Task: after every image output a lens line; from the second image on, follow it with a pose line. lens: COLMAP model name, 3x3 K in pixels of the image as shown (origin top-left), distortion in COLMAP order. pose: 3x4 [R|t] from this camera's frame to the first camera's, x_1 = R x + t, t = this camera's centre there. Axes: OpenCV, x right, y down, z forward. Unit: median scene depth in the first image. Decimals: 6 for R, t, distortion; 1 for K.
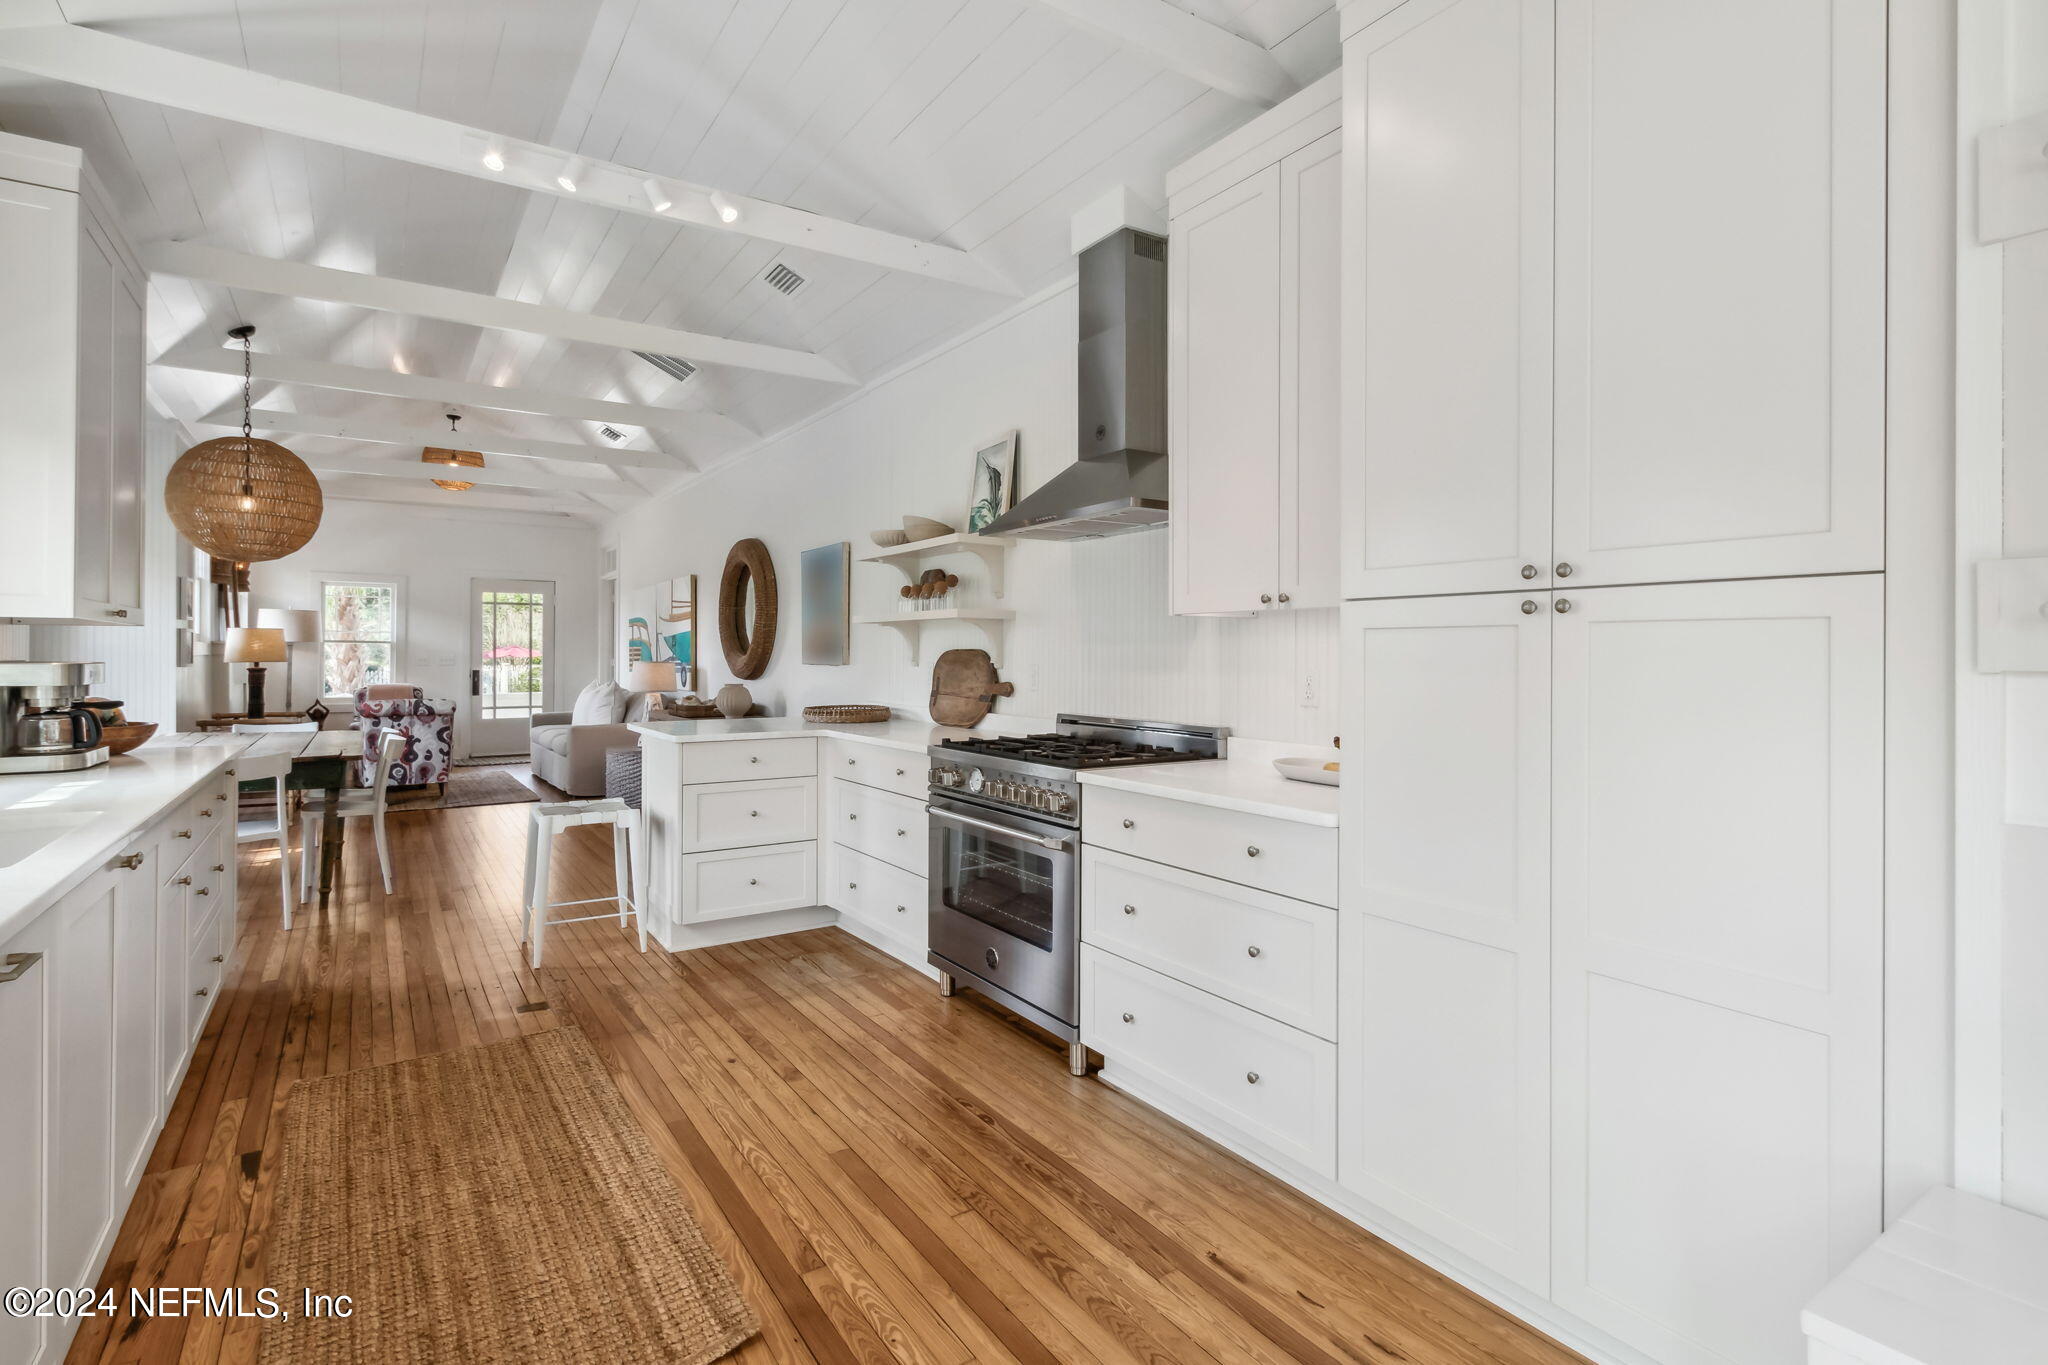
lens RADIAL K [[982.1, 0, 1018.5], [0, 982.1, 645.9], [0, 0, 1]] dist [-0.000931, -0.000208]
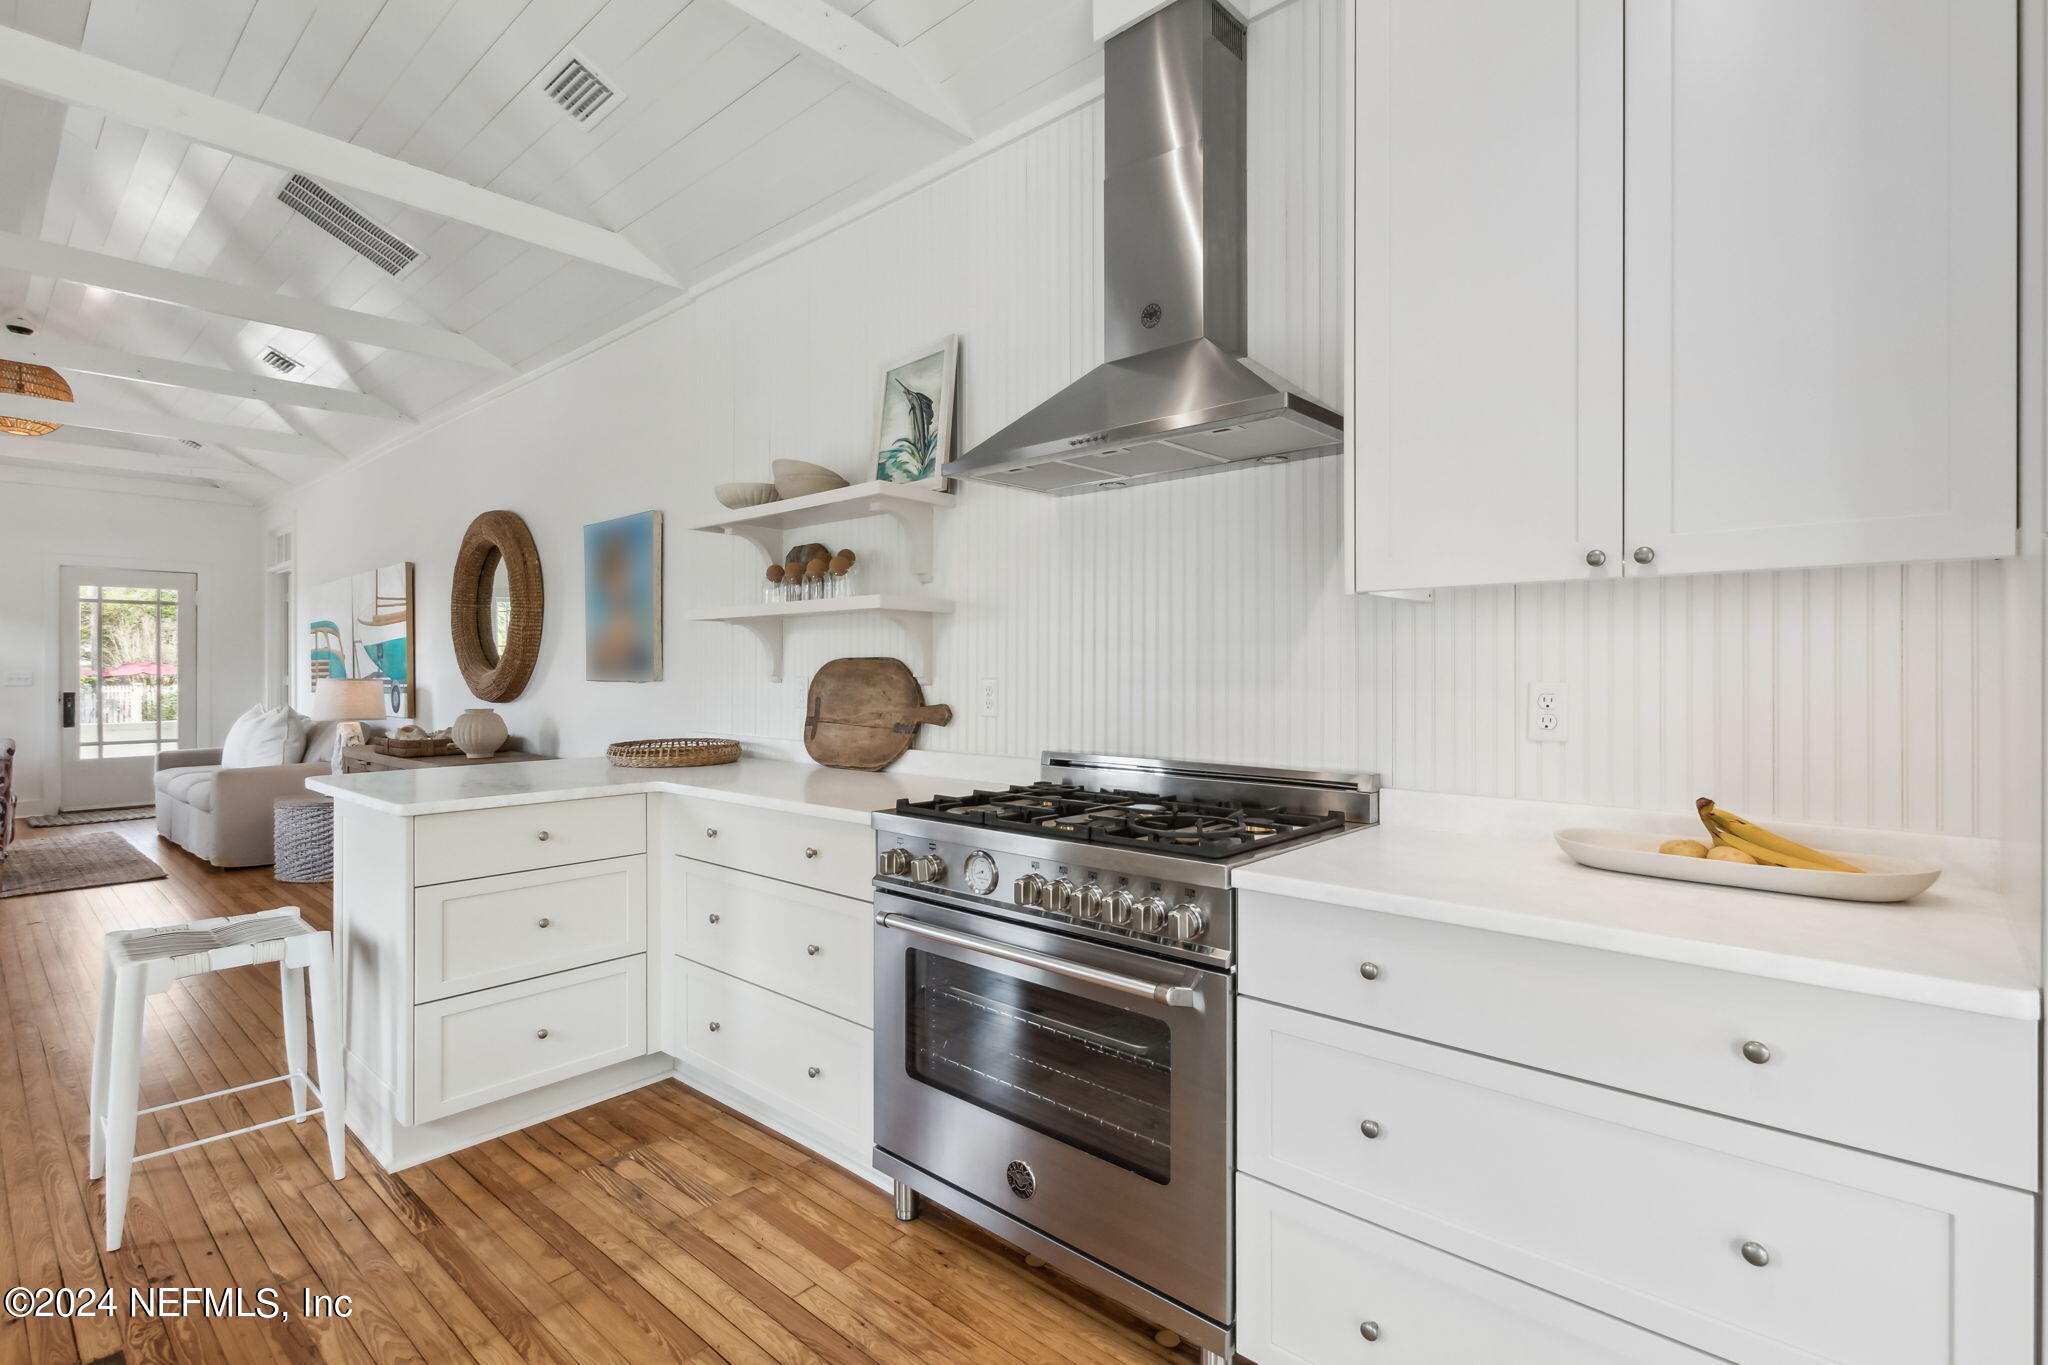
lens RADIAL K [[958.5, 0, 1010.0], [0, 958.5, 665.9], [0, 0, 1]] dist [0.002566, -0.000233]
pose [[0.968689, -0.003080, 0.248259, -0.116729], [0.001892, 0.999986, 0.005020, 0.005942], [-0.248270, -0.004393, 0.968681, 0.299884]]
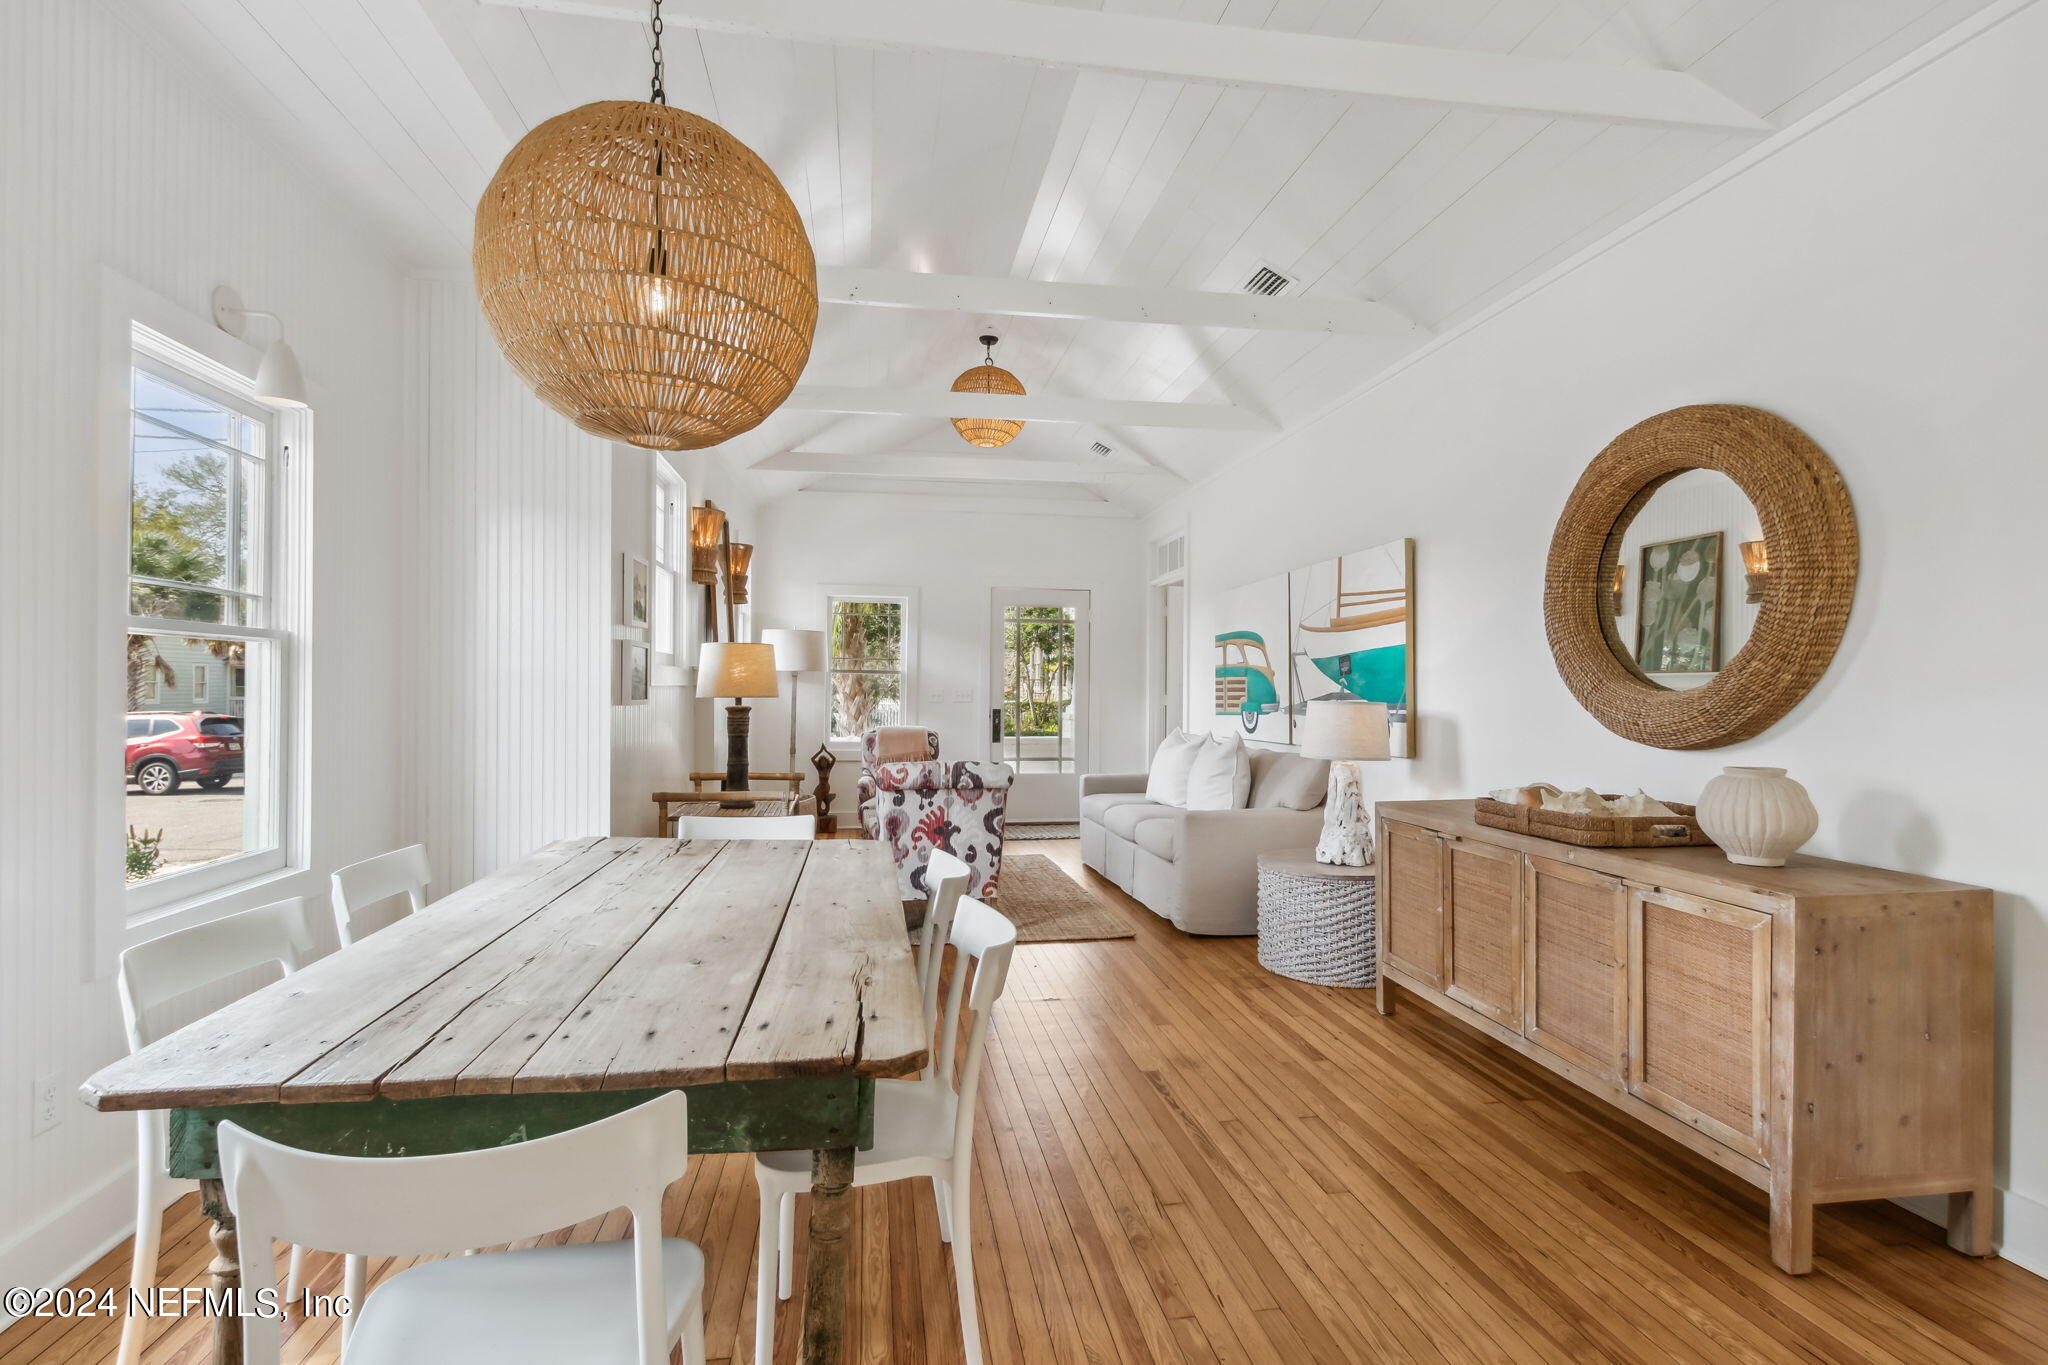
lens RADIAL K [[921.8, 0, 1024.0], [0, 921.8, 682.5], [0, 0, 1]] dist [-0.041702, -0.000082]
pose [[0.915847, 0.001061, -0.401525, -0.538969], [-0.001481, 0.999999, -0.000735, 0.010054], [0.401524, 0.001267, 0.915848, 0.774821]]
